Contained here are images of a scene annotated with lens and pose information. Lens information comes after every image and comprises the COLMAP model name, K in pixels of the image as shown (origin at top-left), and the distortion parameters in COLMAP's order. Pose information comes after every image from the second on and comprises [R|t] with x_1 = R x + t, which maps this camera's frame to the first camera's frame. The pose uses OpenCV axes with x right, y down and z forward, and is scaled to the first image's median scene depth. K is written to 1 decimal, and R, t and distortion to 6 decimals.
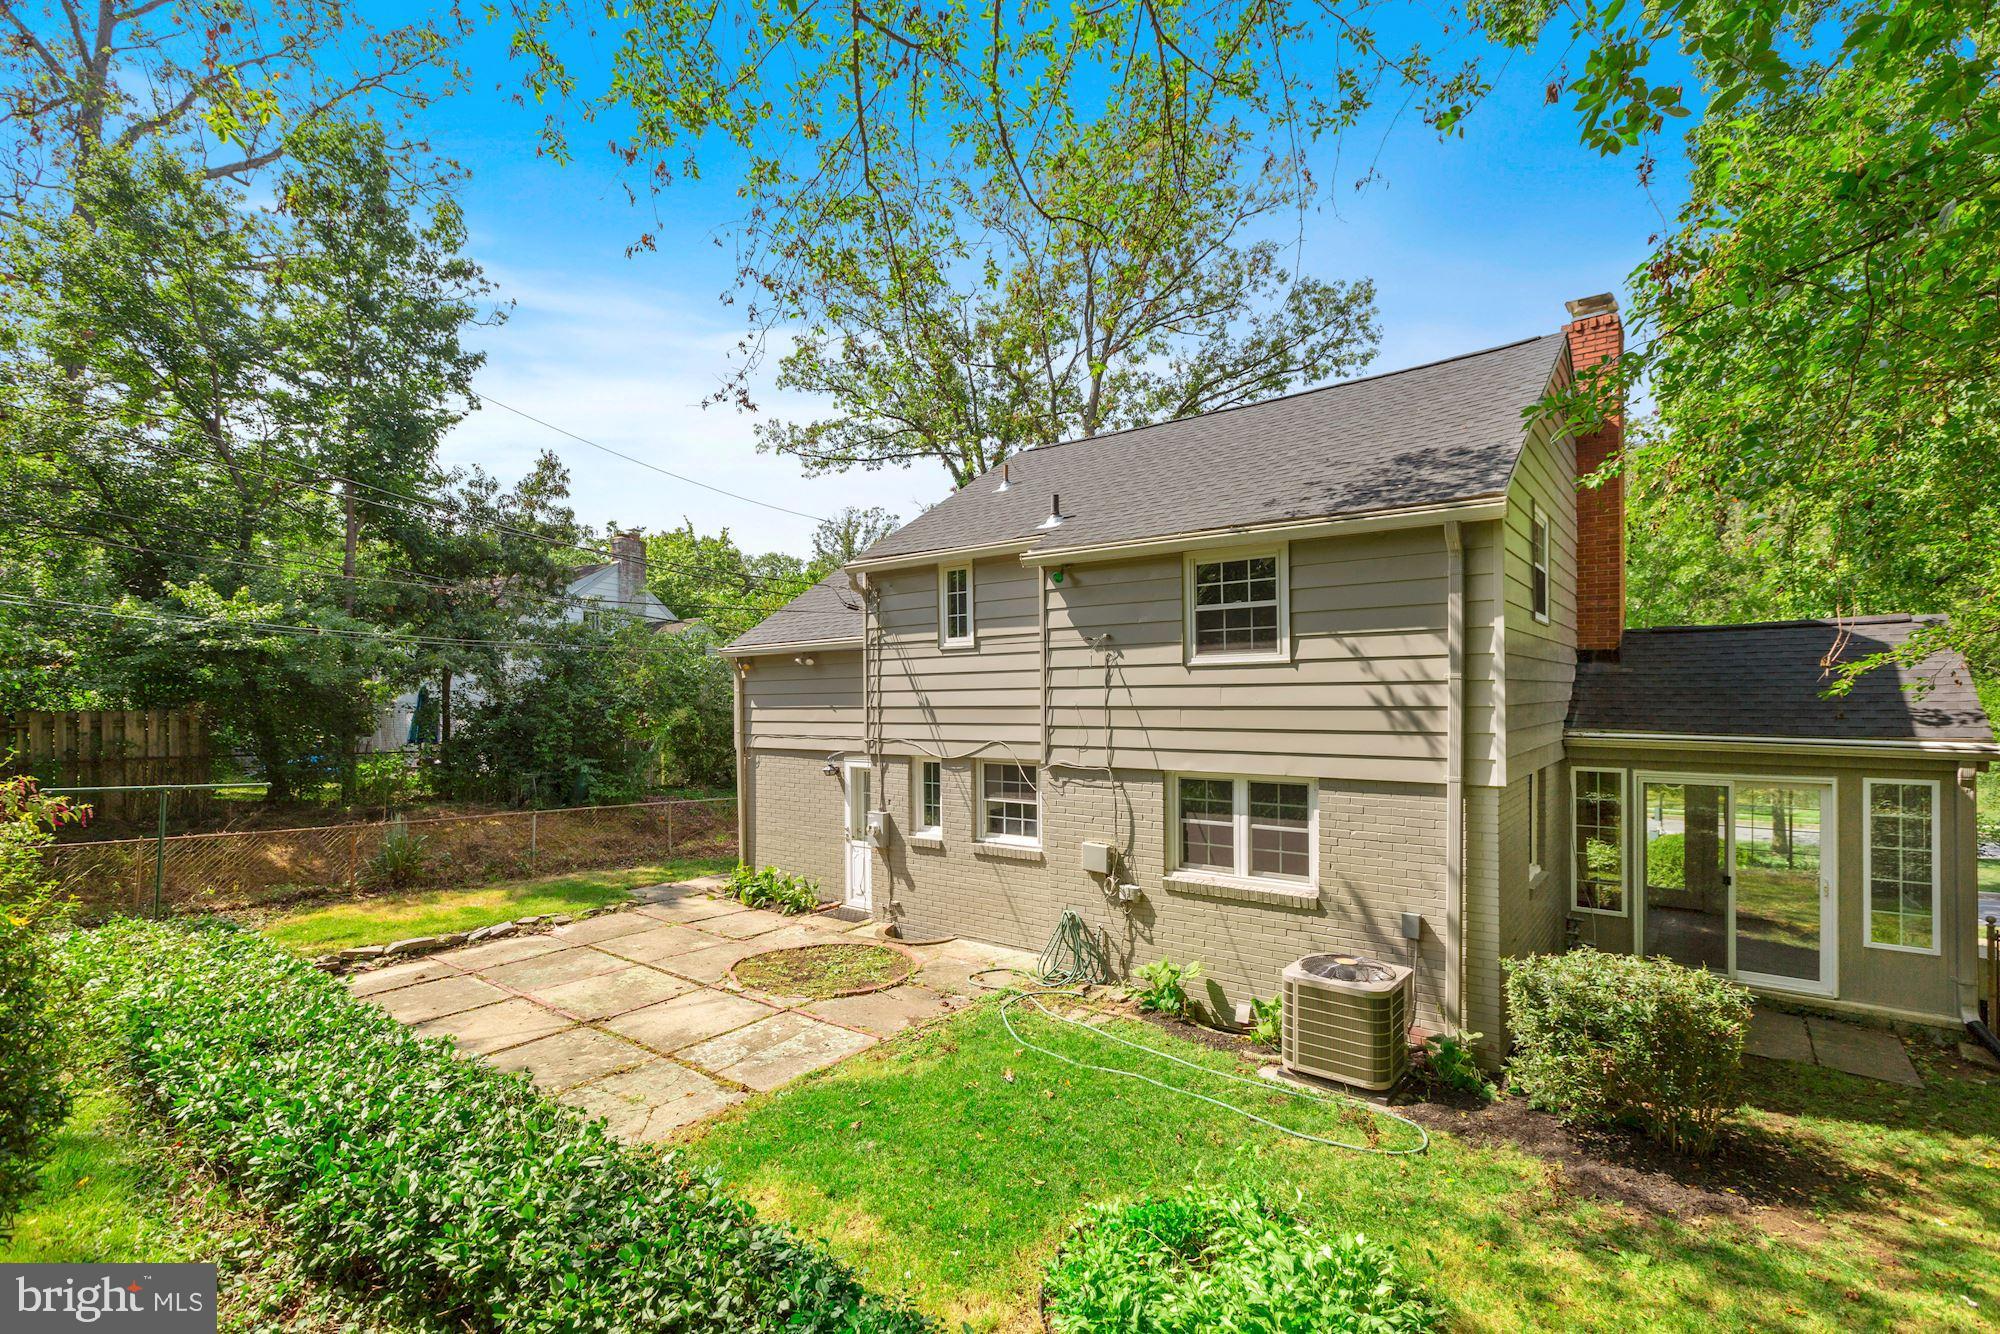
lens RADIAL K [[902.1, 0, 997.8], [0, 902.1, 702.6], [0, 0, 1]] dist [0.001671, -0.000904]
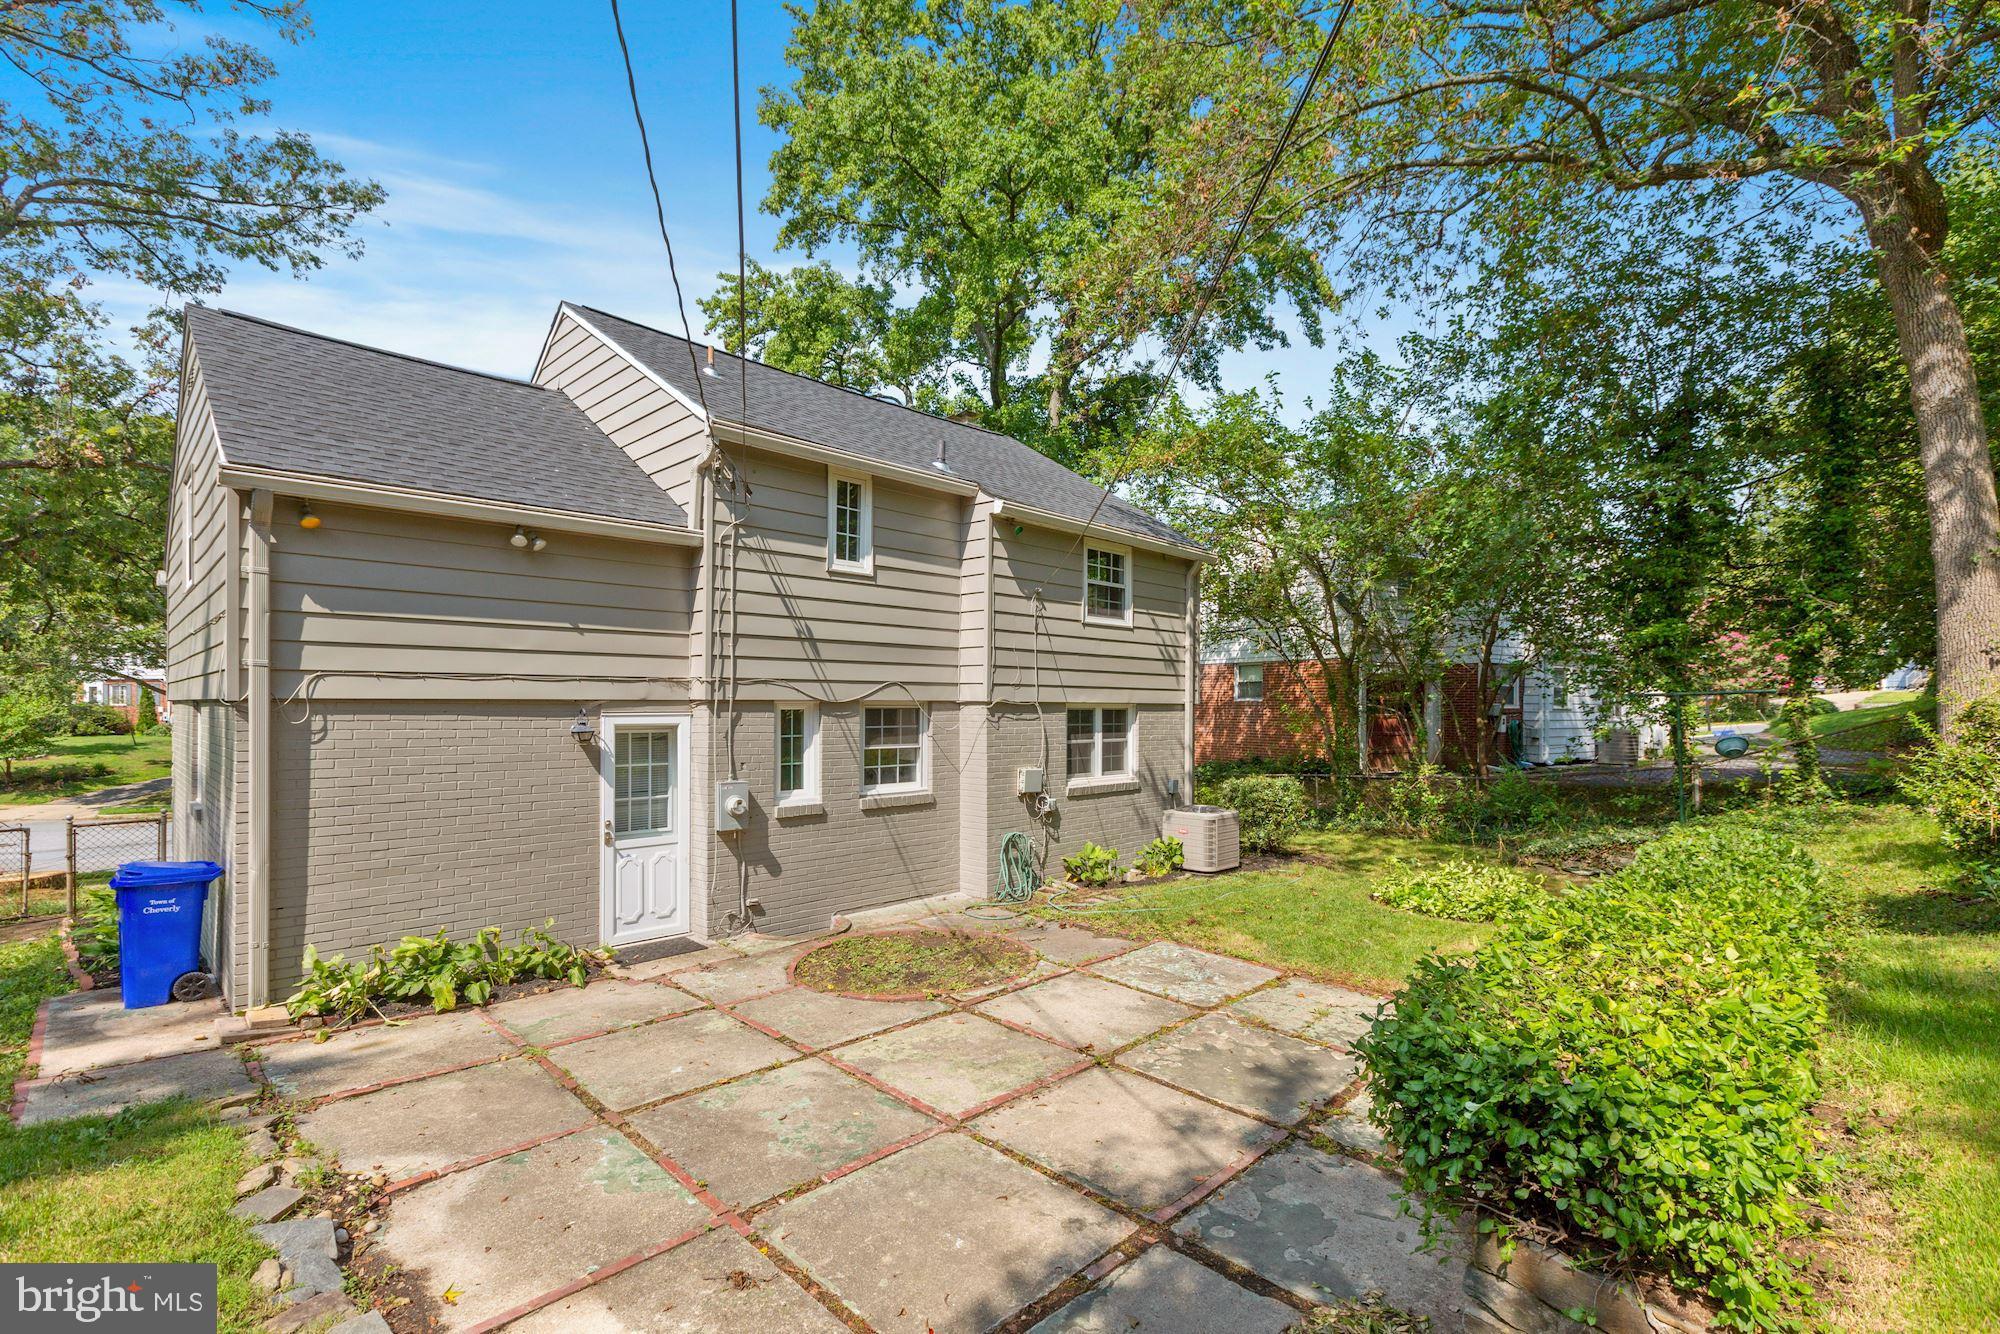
lens RADIAL K [[902.1, 0, 997.8], [0, 902.1, 702.6], [0, 0, 1]] dist [0.001671, -0.000904]
pose [[0.118243, 0.010853, 0.992925, -0.892862], [-0.001784, 0.999941, -0.010717, 0.072874], [-0.992983, -0.000505, 0.118255, 0.777578]]
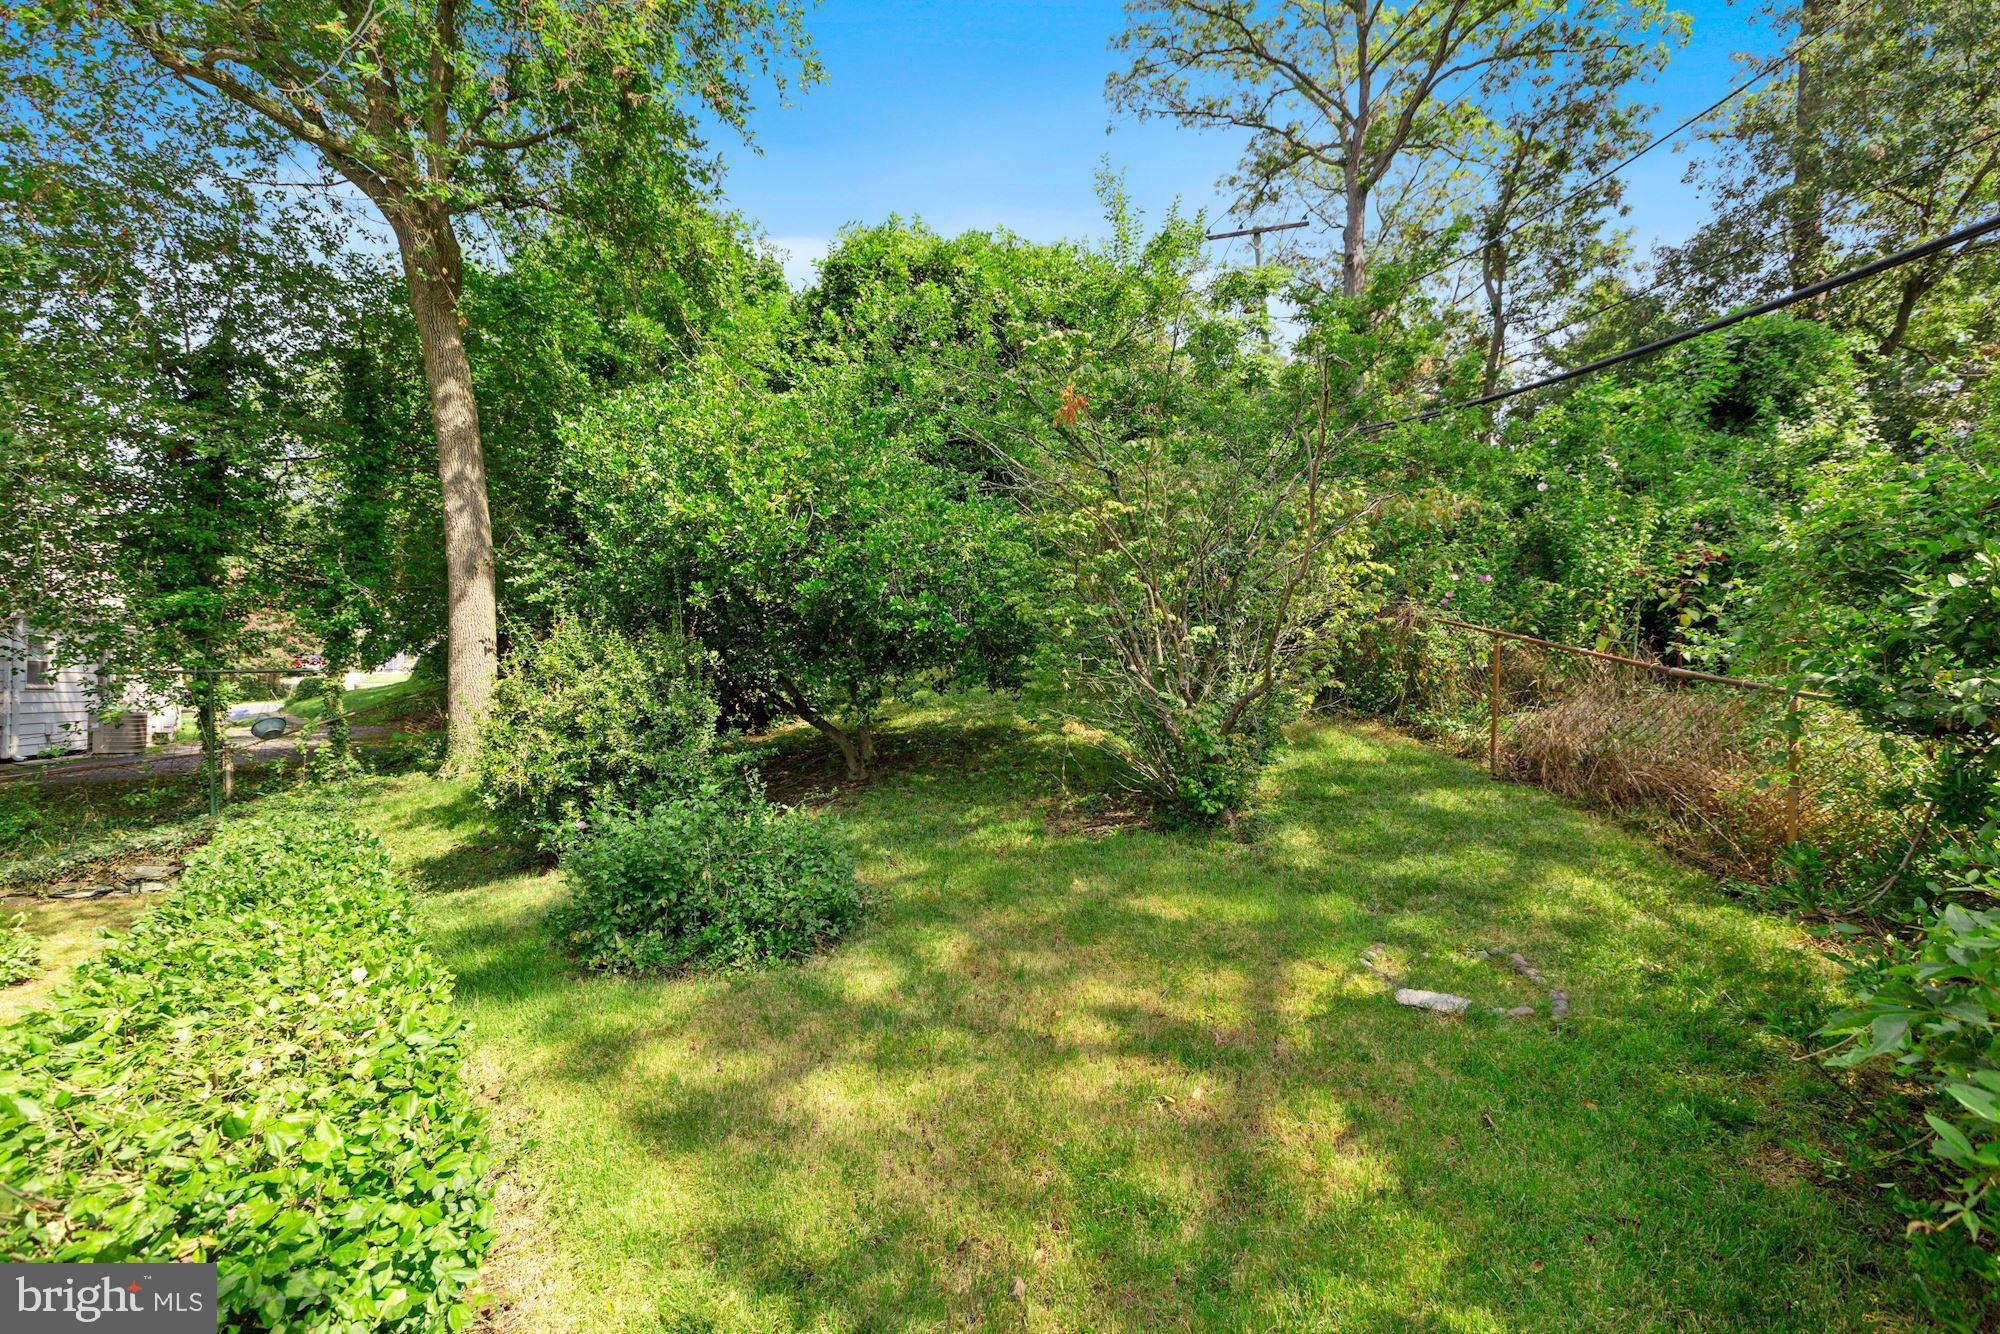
lens RADIAL K [[885.8, 0, 994.8], [0, 885.8, 677.7], [0, 0, 1]] dist [0.017826, -0.010411]
pose [[-0.954029, 0.007164, 0.299630, -0.813639], [0.002952, 0.999890, -0.014506, 0.072553], [-0.299701, -0.012955, -0.953945, 0.759053]]
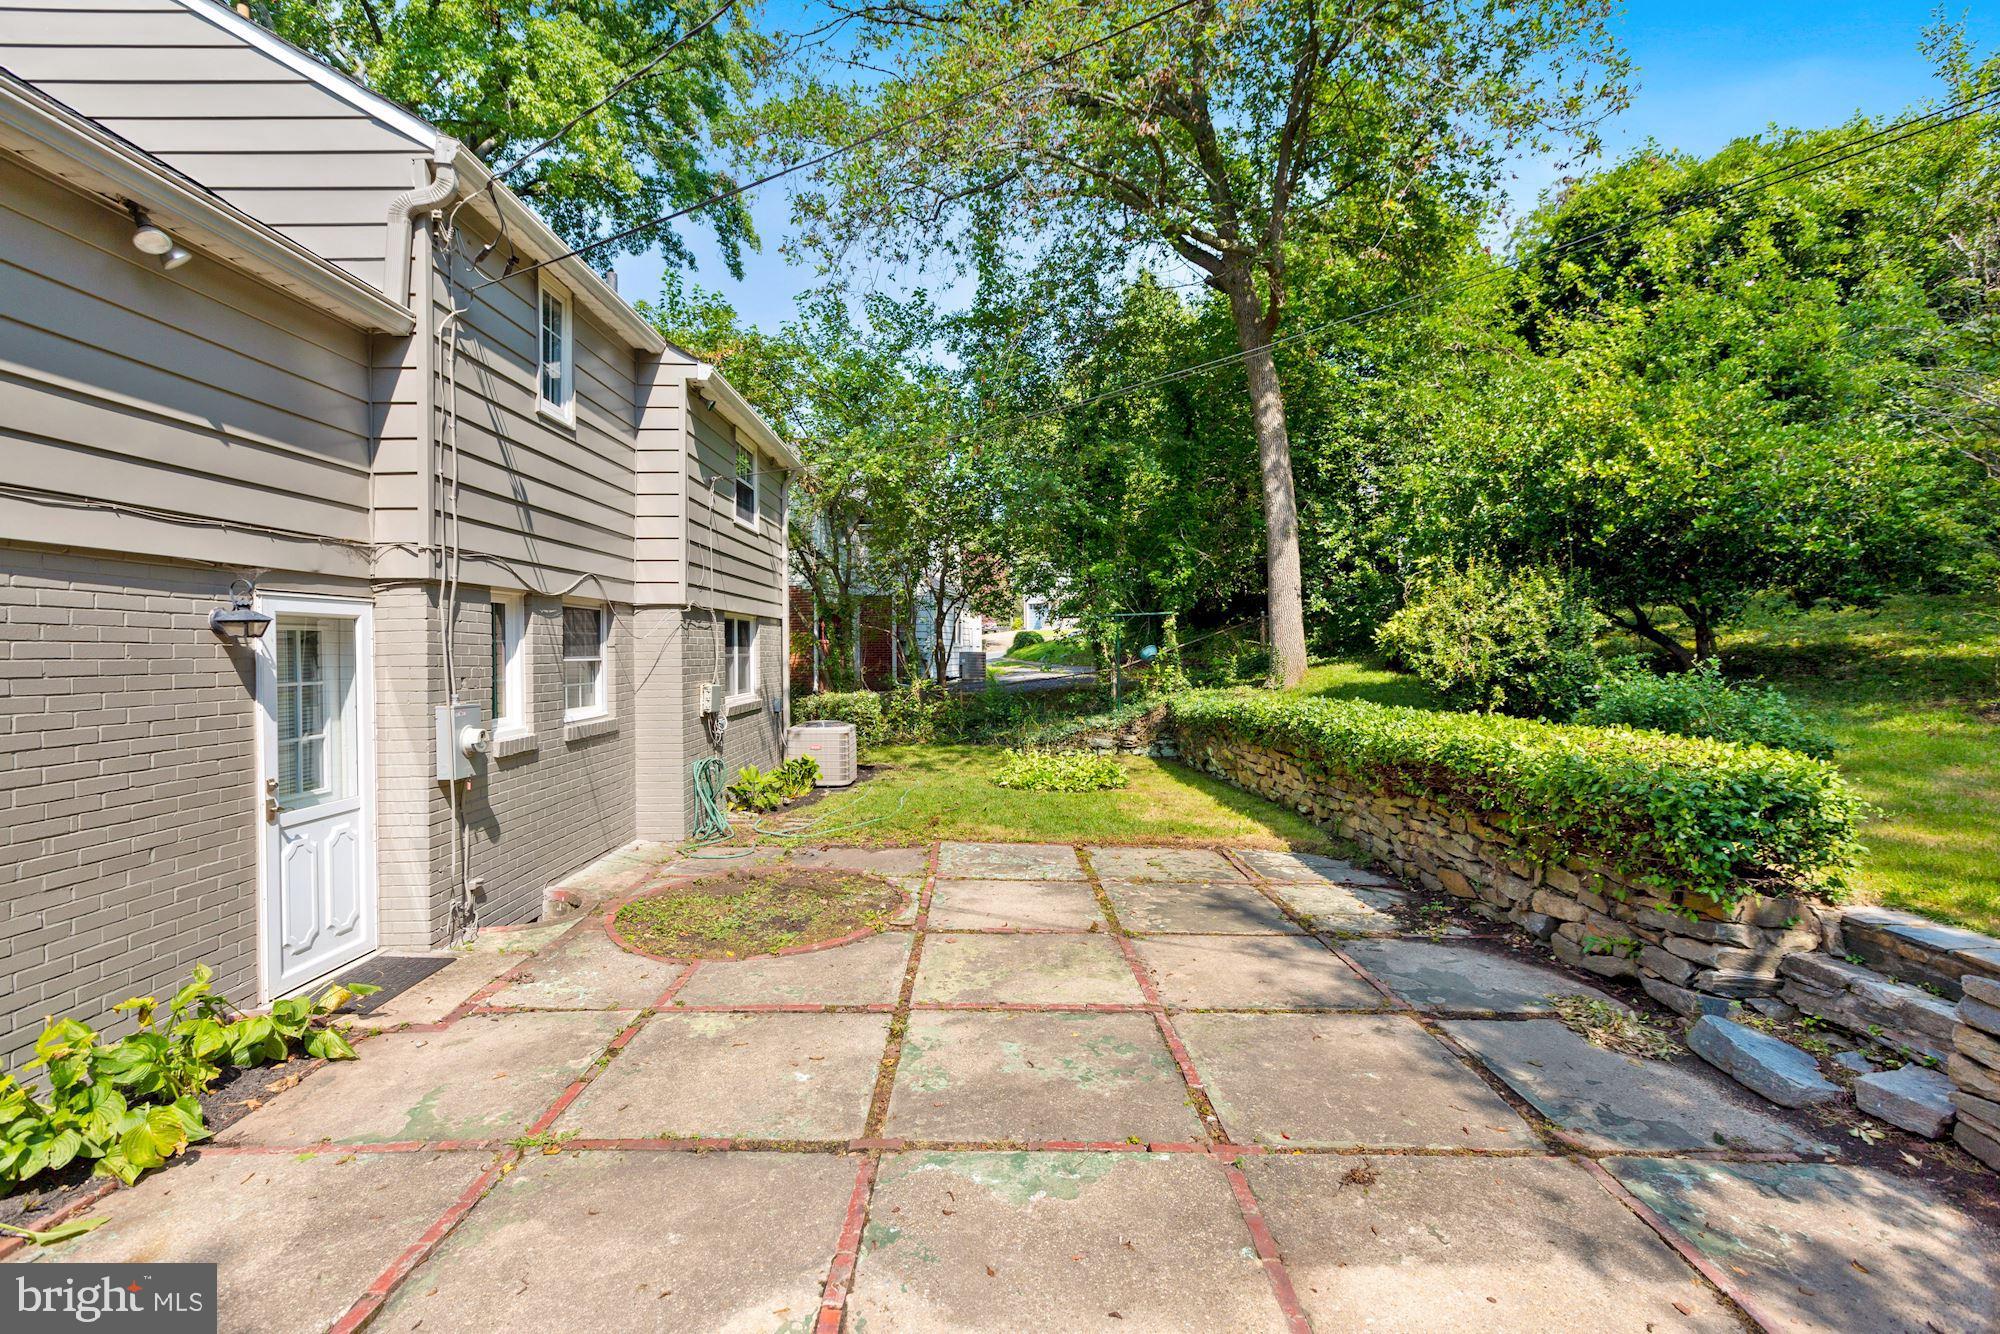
lens RADIAL K [[896.5, 0, 986.0], [0, 896.5, 657.0], [0, 0, 1]] dist [-0.001338, 0.000346]
pose [[-0.615115, 0.001522, 0.788436, -0.734463], [0.011523, 0.999909, 0.007060, 0.105670], [-0.788354, 0.013428, -0.615076, 1.175120]]
